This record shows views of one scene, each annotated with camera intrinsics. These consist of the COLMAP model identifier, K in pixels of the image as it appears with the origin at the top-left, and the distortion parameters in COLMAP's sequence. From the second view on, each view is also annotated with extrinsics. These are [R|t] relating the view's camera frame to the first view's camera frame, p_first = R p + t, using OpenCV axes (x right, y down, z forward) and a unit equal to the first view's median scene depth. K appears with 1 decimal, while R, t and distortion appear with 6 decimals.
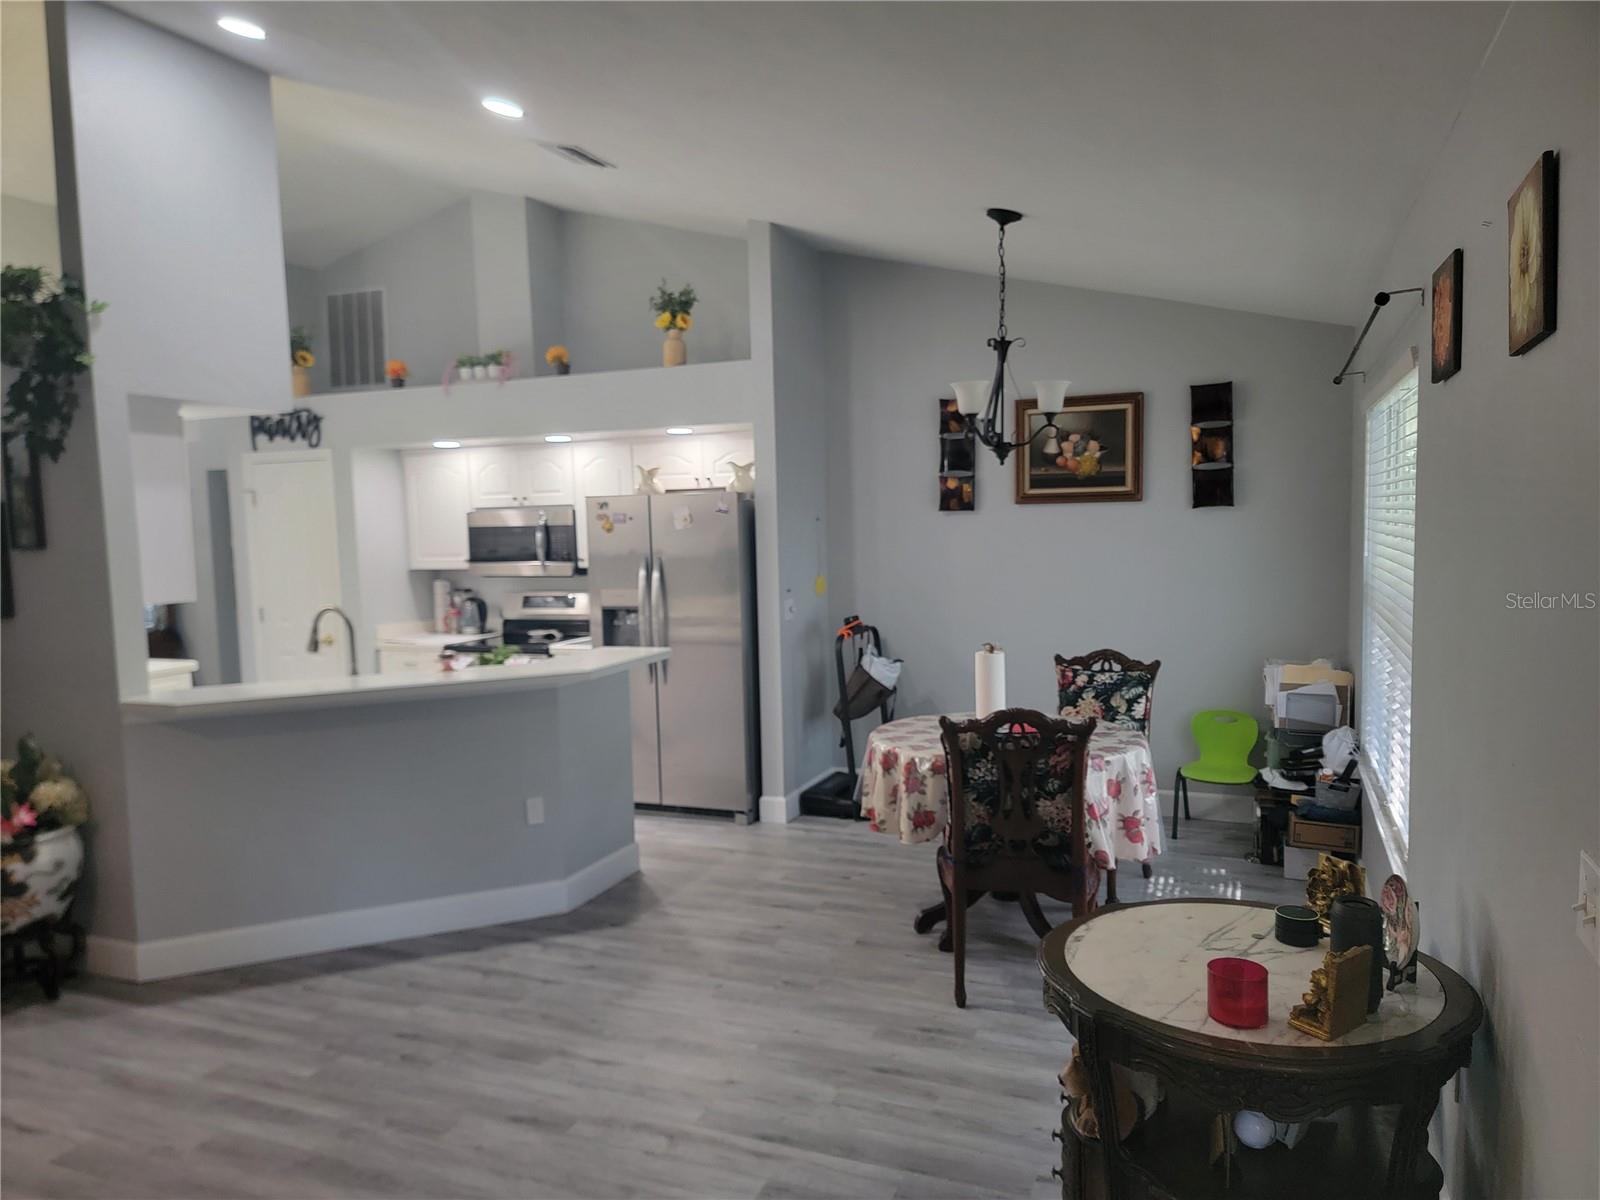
lens RADIAL K [[1106.1, 0, 799.9], [0, 1106.1, 614.7], [0, 0, 1]] dist [0.047481, -0.001283]
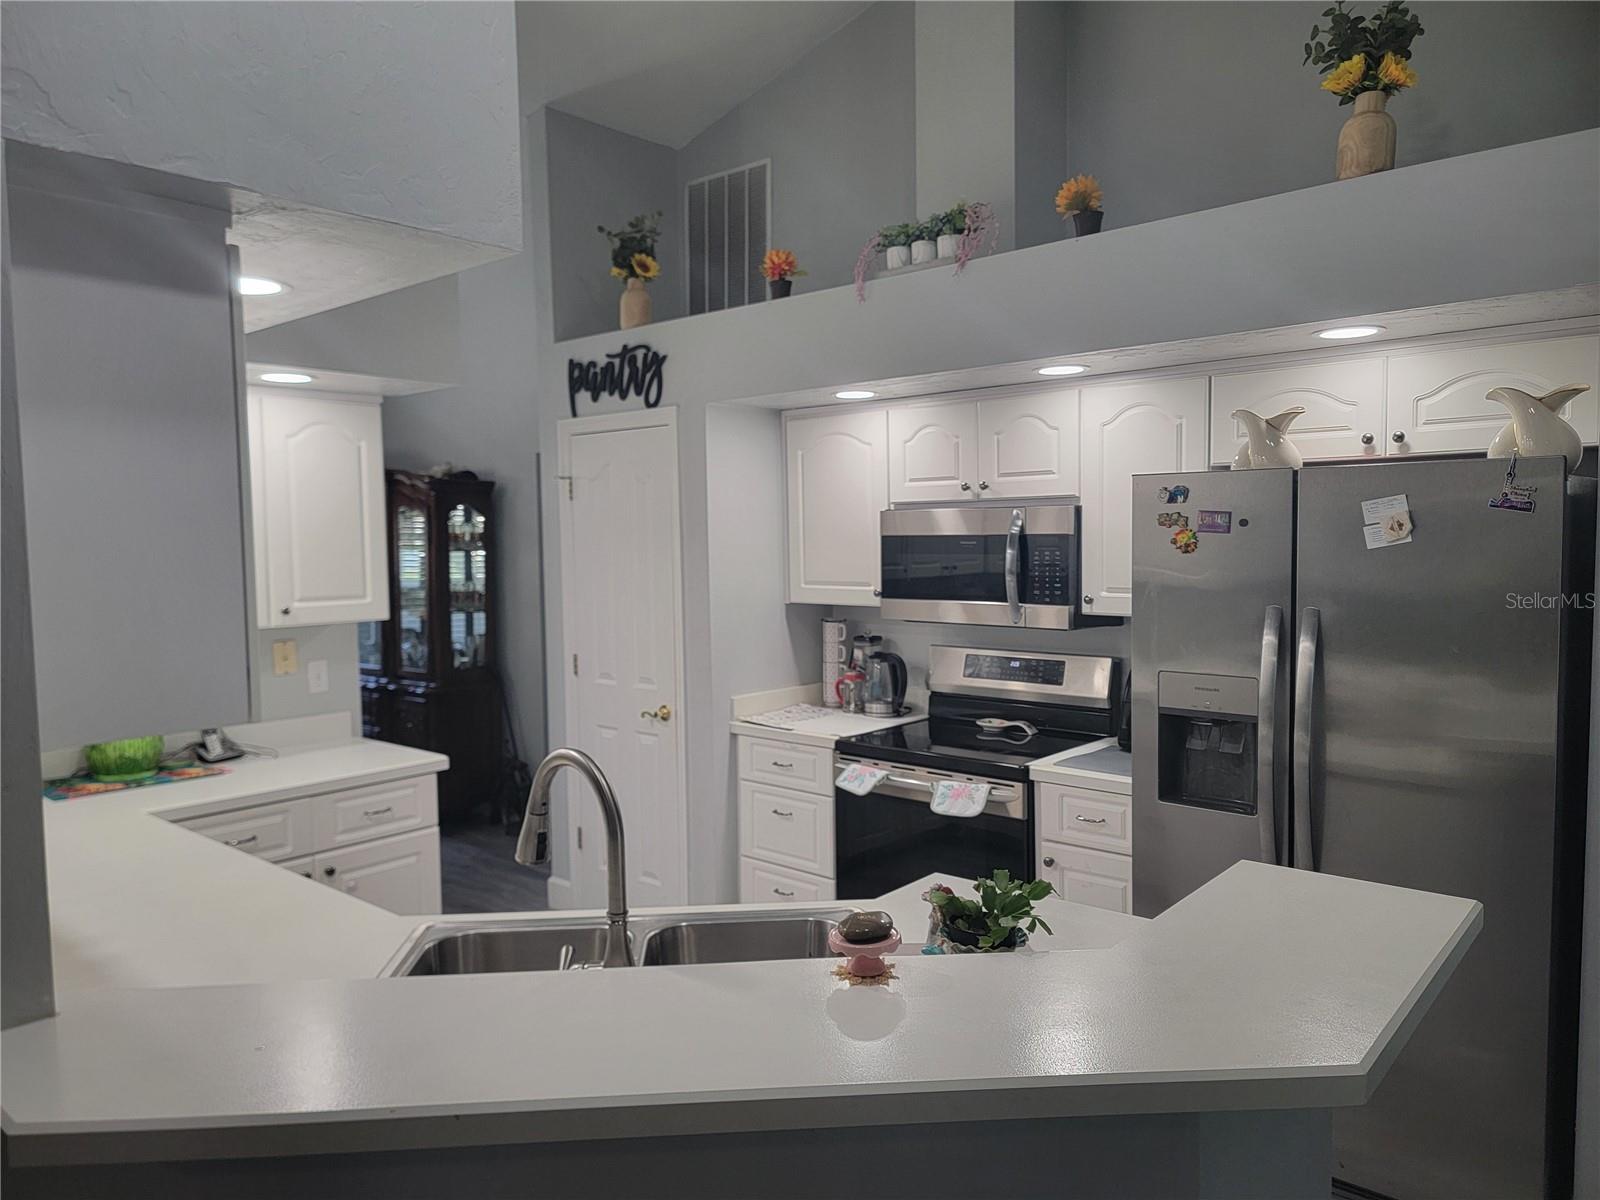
lens RADIAL K [[1126.6, 0, 801.6], [0, 1126.6, 605.5], [0, 0, 1]] dist [0.059400, -0.059044]
pose [[0.945731, 0.031749, -0.323394, -0.149965], [-0.036992, 0.999265, -0.010075, -0.035943], [0.322837, 0.021491, 0.946211, 0.436991]]
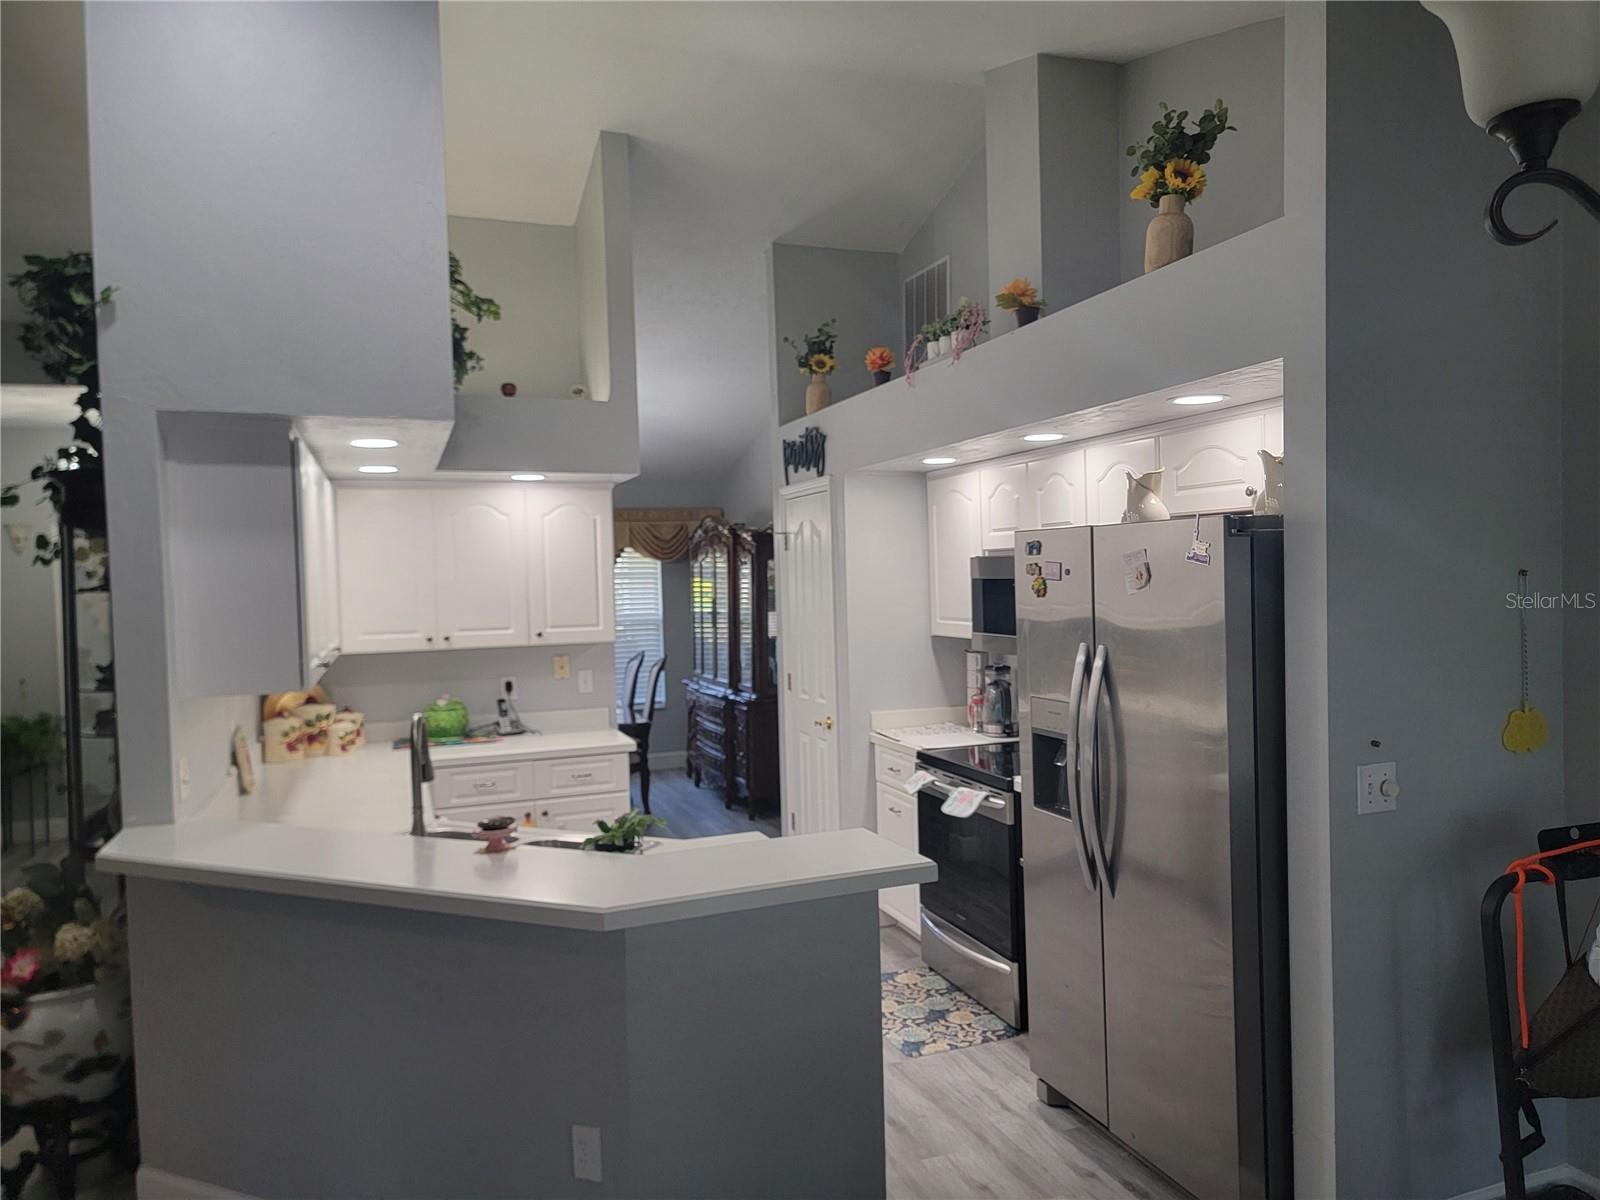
lens RADIAL K [[1126.6, 0, 801.6], [0, 1126.6, 605.5], [0, 0, 1]] dist [0.059400, -0.059044]
pose [[0.678426, 0.026670, -0.734184, 0.137435], [-0.054751, 0.998397, -0.014325, -0.048258], [0.732625, 0.049916, 0.678799, 0.466881]]
